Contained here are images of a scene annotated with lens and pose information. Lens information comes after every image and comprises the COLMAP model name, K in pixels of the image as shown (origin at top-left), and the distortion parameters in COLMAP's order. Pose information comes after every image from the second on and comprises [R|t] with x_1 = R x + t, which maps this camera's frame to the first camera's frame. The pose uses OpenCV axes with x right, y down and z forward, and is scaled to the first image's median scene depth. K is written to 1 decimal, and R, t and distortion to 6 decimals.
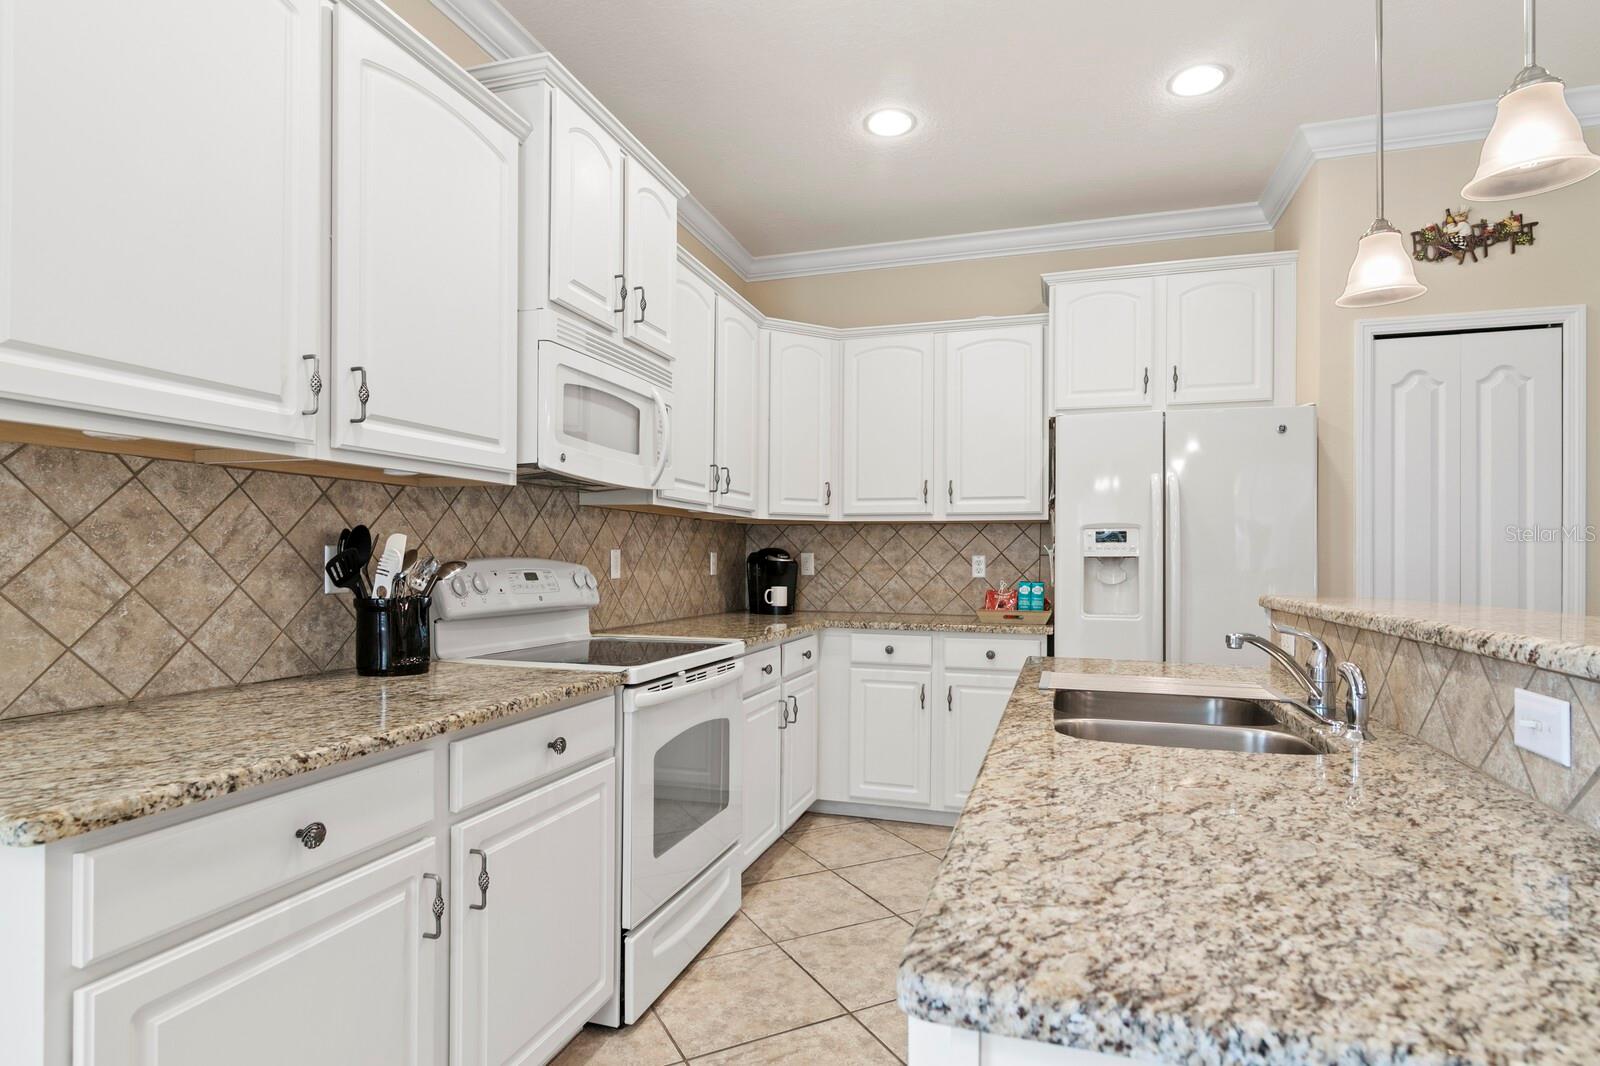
lens RADIAL K [[834.3, 0, 802.1], [0, 834.3, 556.8], [0, 0, 1]] dist [0.002367, -0.003745]
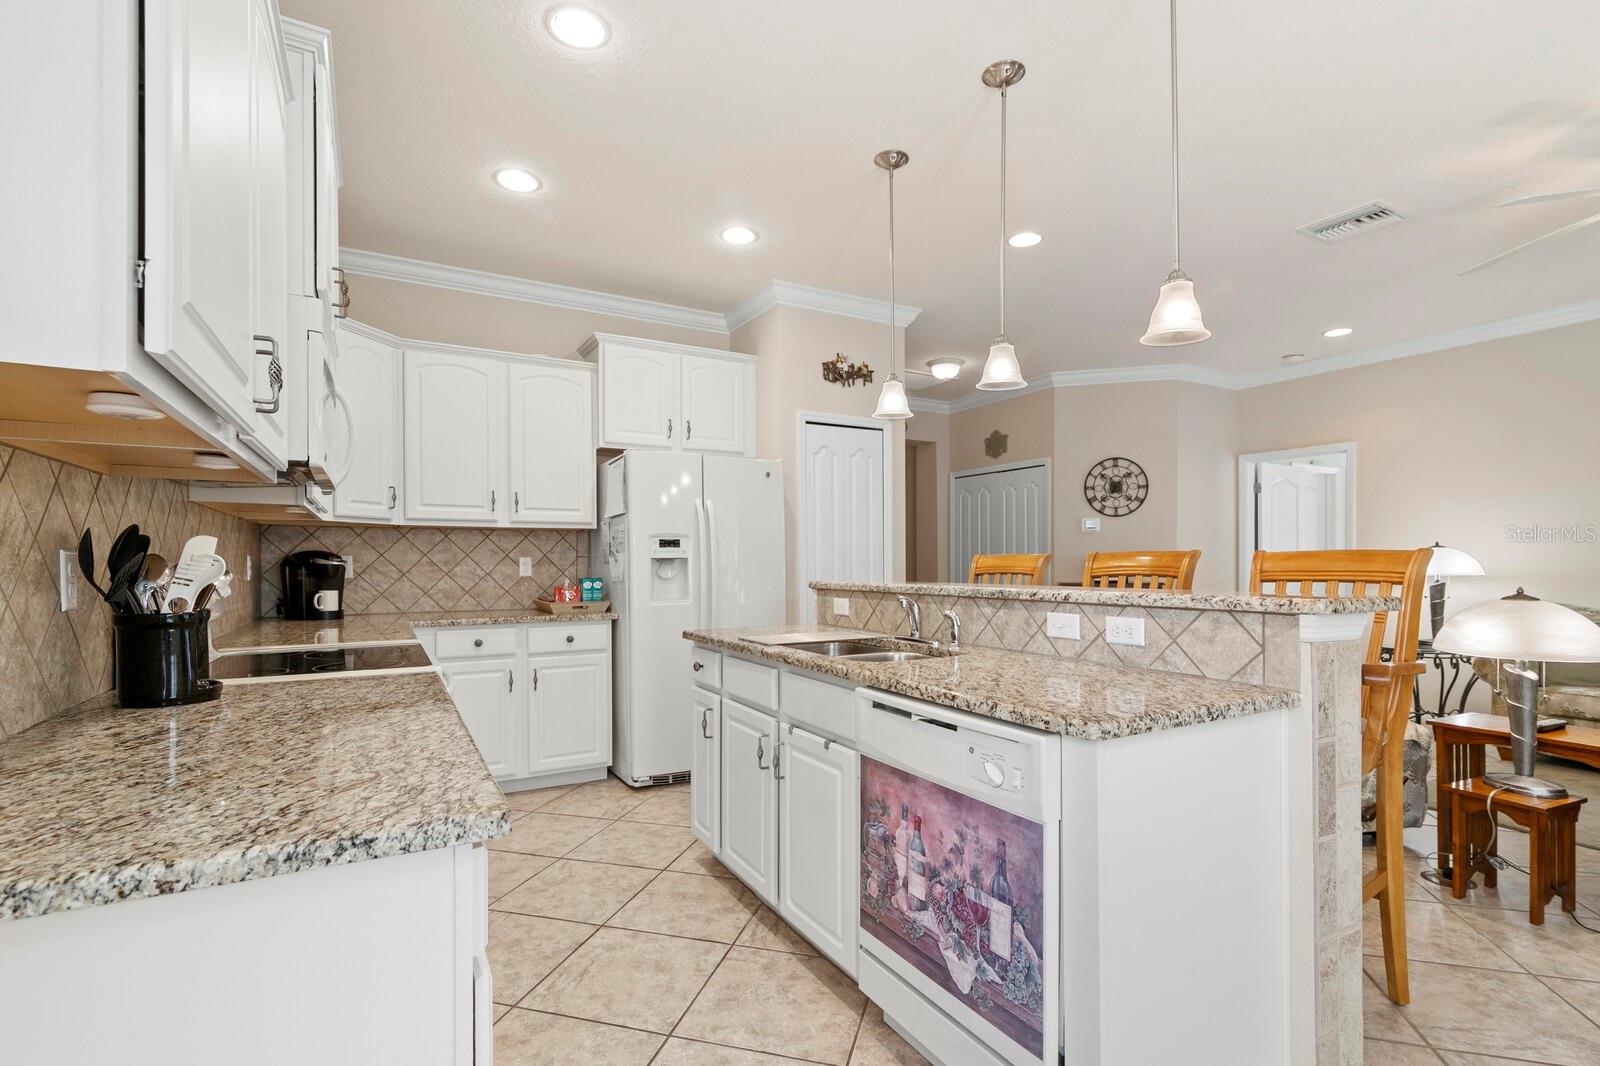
lens RADIAL K [[739.9, 0, 796.9], [0, 739.9, 562.2], [0, 0, 1]] dist [0.002153, -0.001884]
pose [[0.685574, -0.009612, 0.727939, -0.450473], [0.004877, 0.999951, 0.008611, -0.003135], [-0.727987, -0.002354, 0.685587, 0.026603]]
